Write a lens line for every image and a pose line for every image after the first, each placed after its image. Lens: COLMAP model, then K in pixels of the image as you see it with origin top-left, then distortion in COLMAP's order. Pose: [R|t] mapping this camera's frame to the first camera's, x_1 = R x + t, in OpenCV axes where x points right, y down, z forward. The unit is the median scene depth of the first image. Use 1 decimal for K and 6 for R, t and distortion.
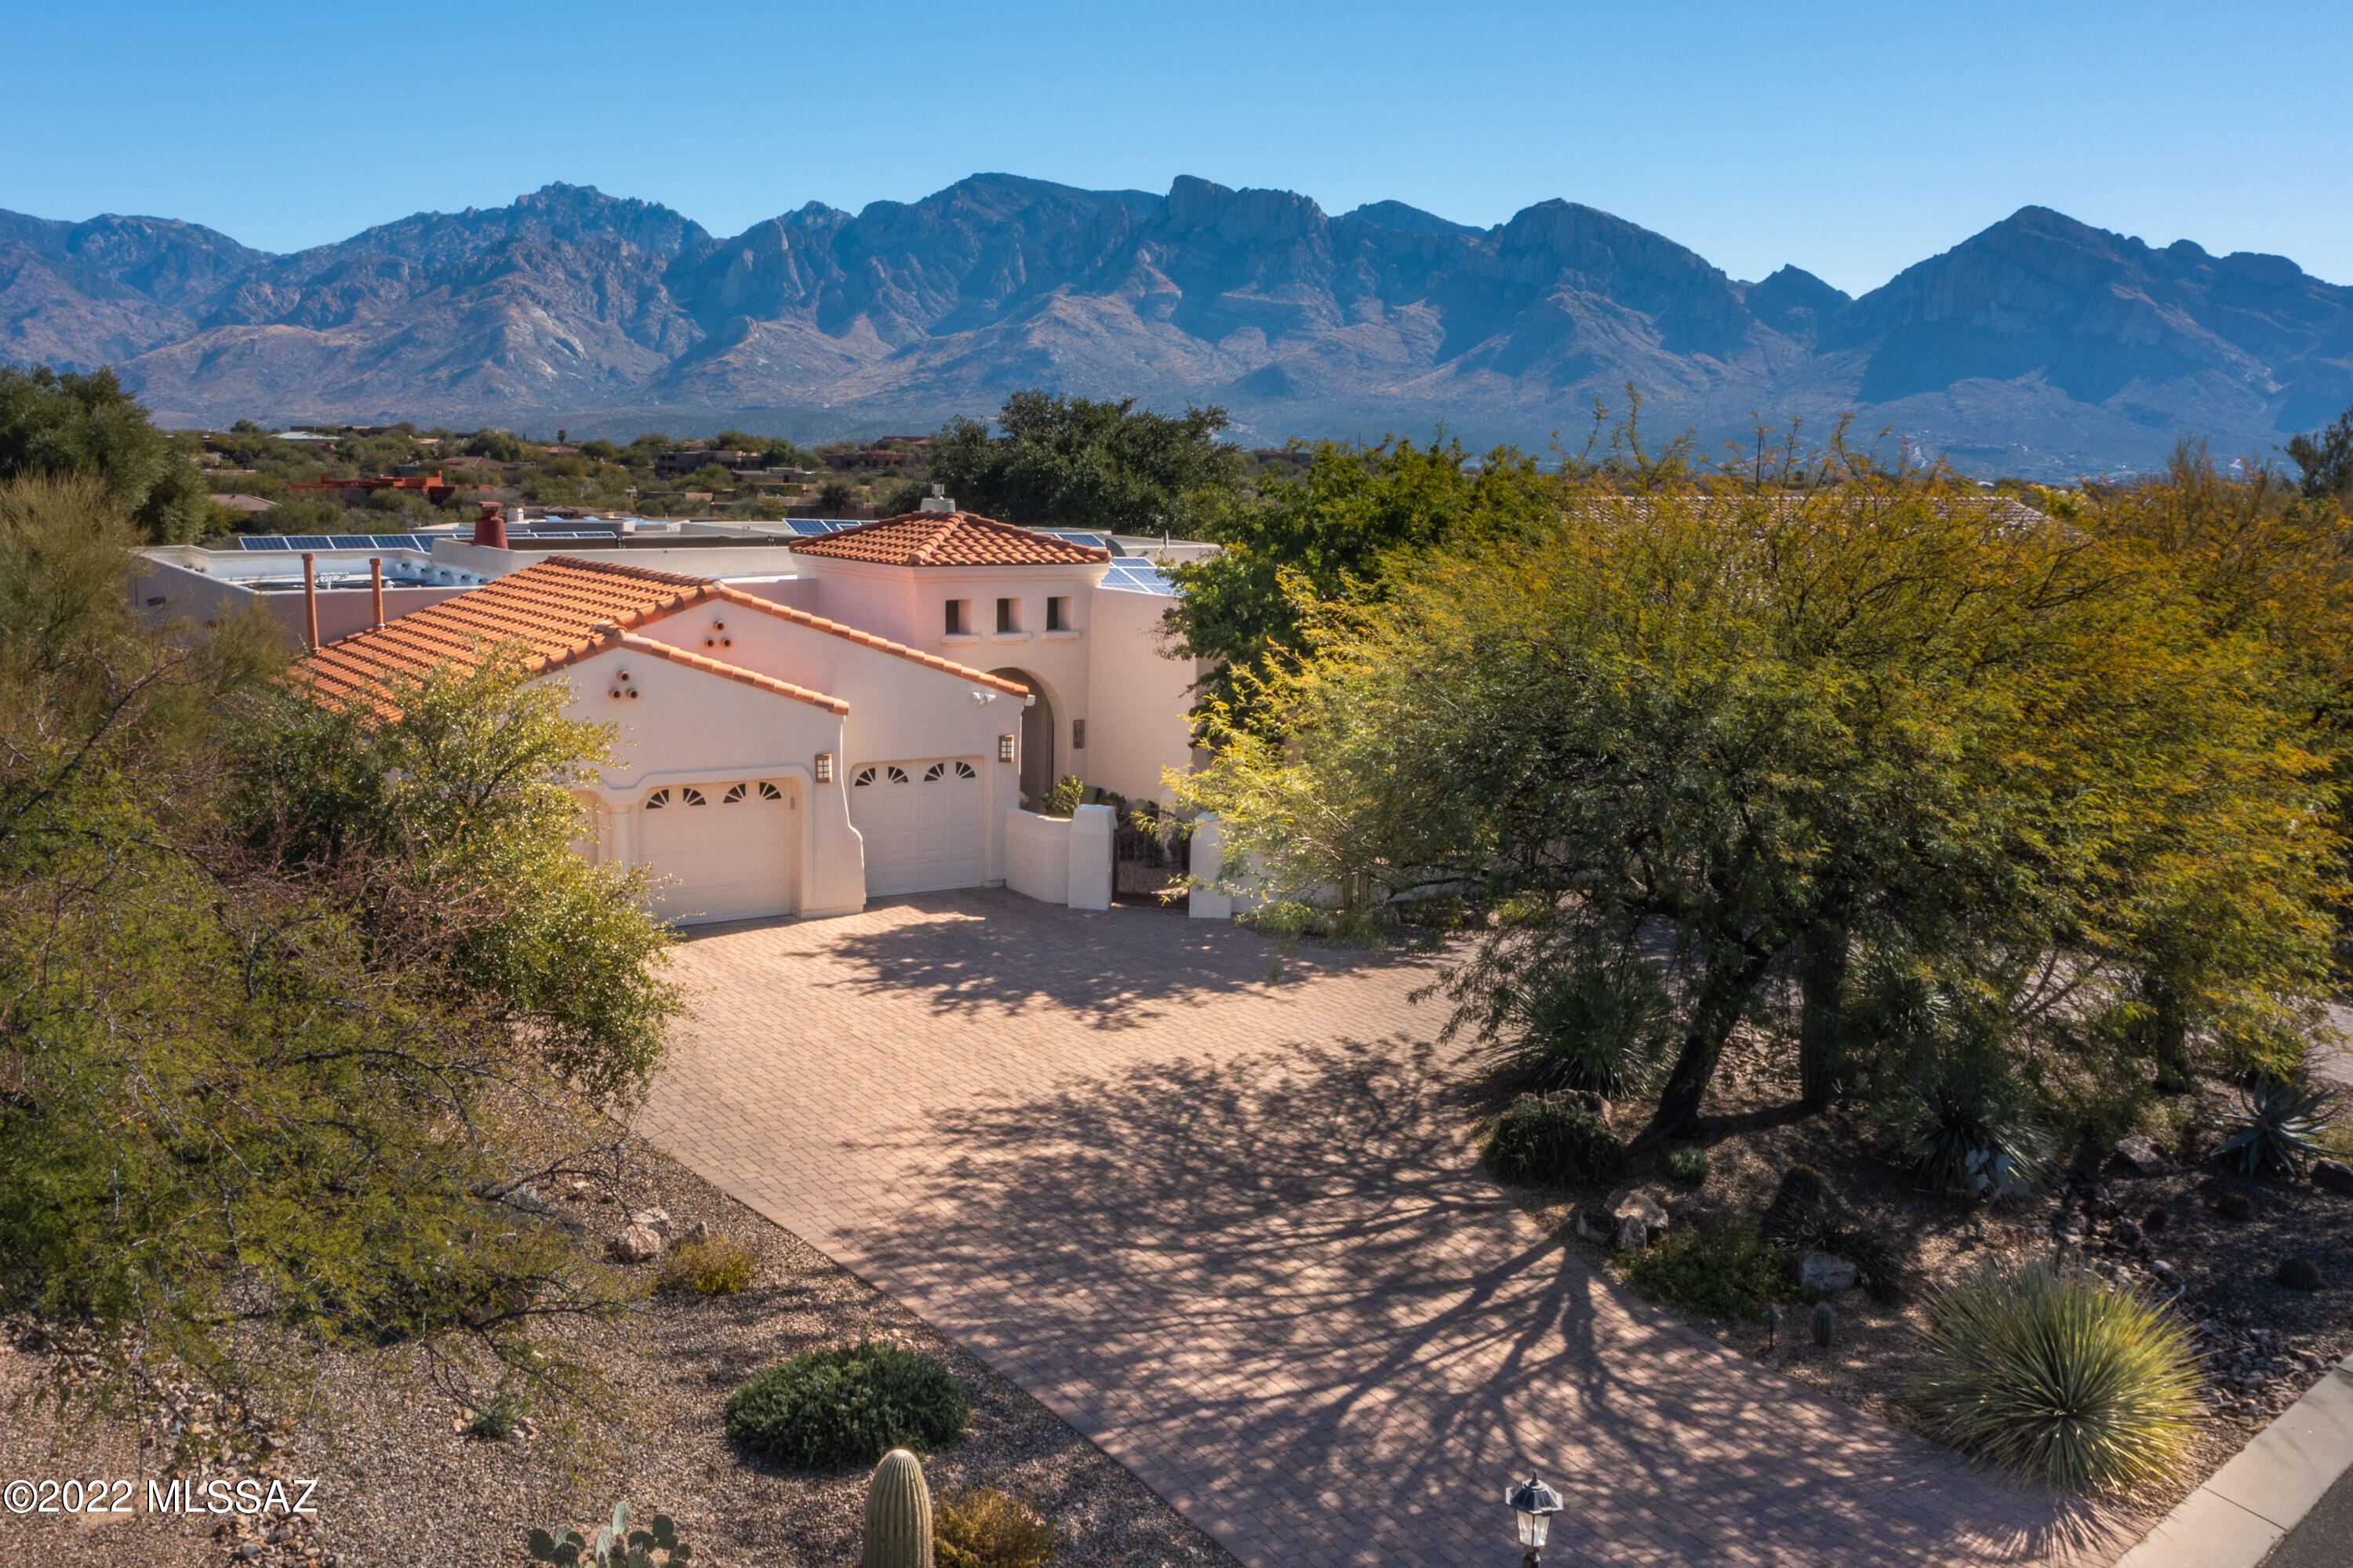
lens RADIAL K [[2324.9, 0, 984.7], [0, 2324.9, 791.2], [0, 0, 1]] dist [-0.028637, 0.000000]
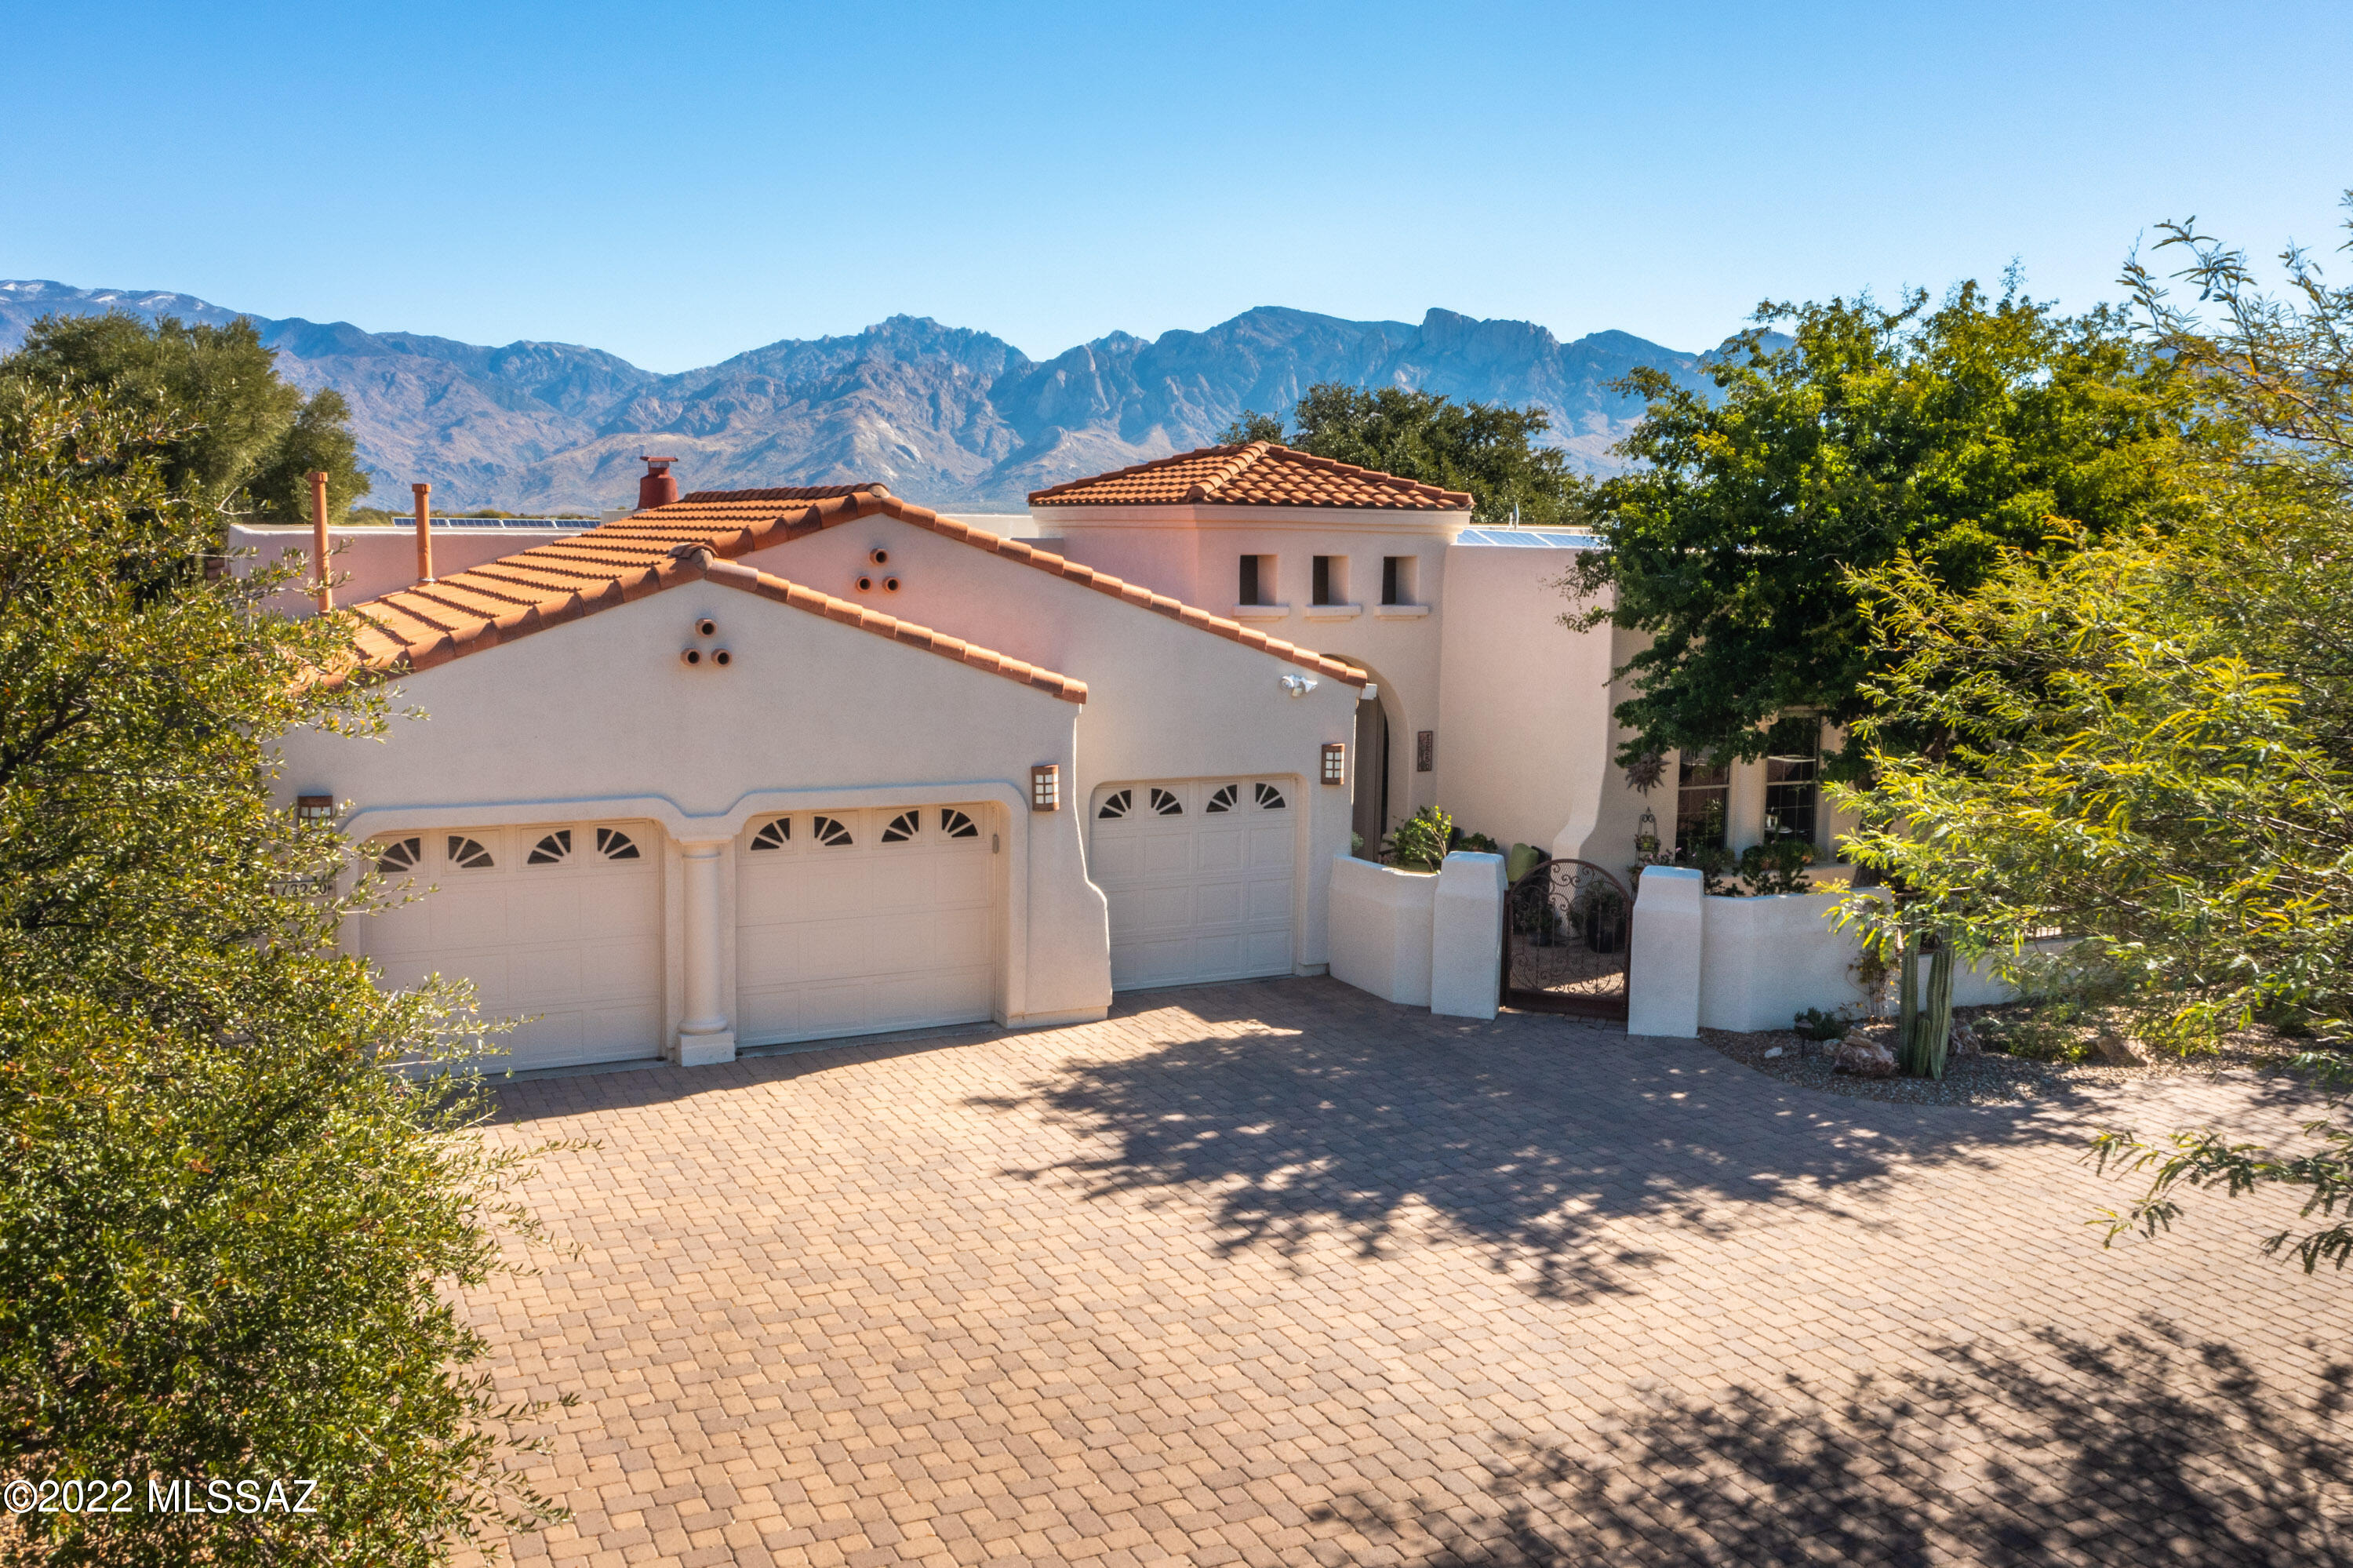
lens RADIAL K [[1979.4, 0, 1160.3], [0, 1979.4, 778.3], [0, 0, 1]] dist [-0.024572, 0.007853]
pose [[0.998716, 0.010665, -0.049520, -0.011876], [-0.012081, 0.999524, -0.028379, 0.002179], [0.049194, 0.028941, 0.998370, 0.455371]]
